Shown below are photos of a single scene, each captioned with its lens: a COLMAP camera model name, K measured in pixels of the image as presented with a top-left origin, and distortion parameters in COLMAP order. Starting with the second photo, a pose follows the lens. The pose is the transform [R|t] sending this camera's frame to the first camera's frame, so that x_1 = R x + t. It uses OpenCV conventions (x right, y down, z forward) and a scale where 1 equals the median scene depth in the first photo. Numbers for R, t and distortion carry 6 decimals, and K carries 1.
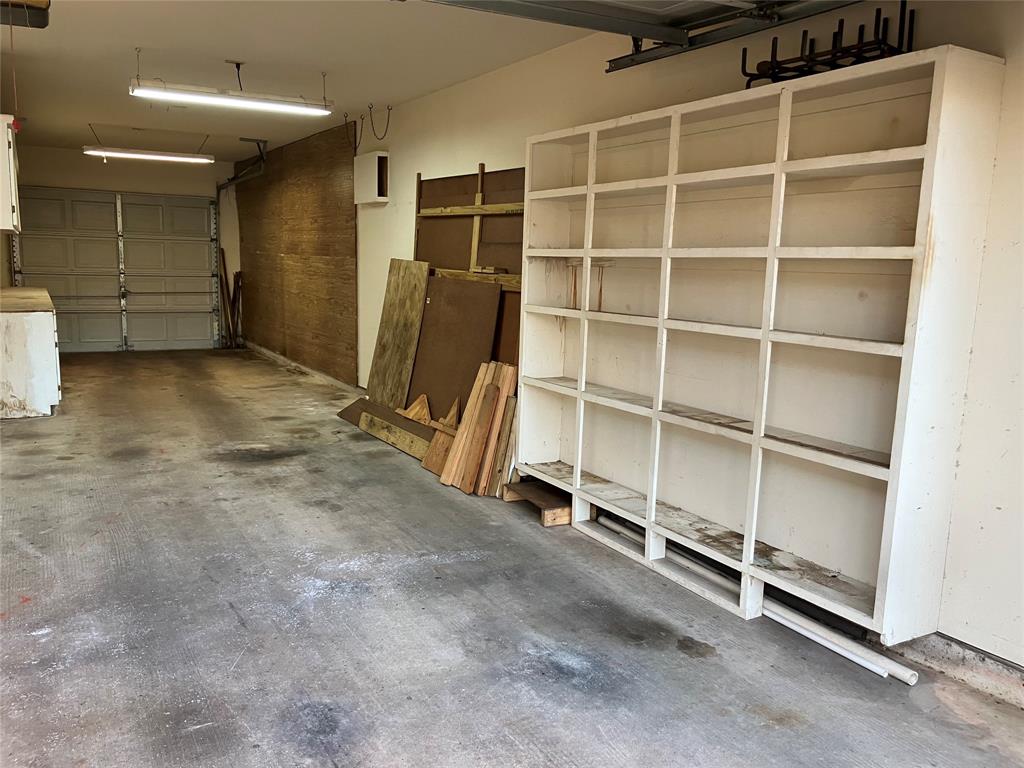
lens RADIAL K [[842.3, 0, 515.9], [0, 842.3, 388.7], [0, 0, 1]] dist [0.041679, -0.033491]
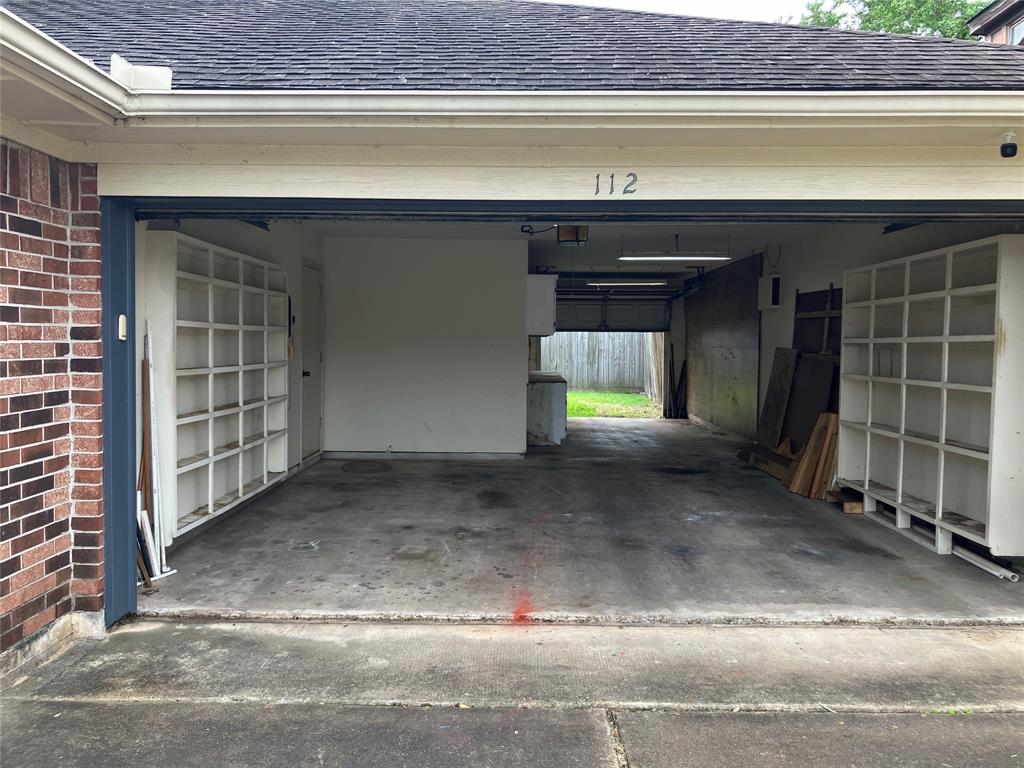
lens RADIAL K [[842.3, 0, 513.3], [0, 842.3, 386.6], [0, 0, 1]] dist [0.041679, -0.033491]
pose [[0.861934, 0.013812, -0.506833, 0.282962], [-0.071339, 0.992988, -0.094261, 0.115530], [0.501977, 0.117403, 0.856875, -0.654701]]
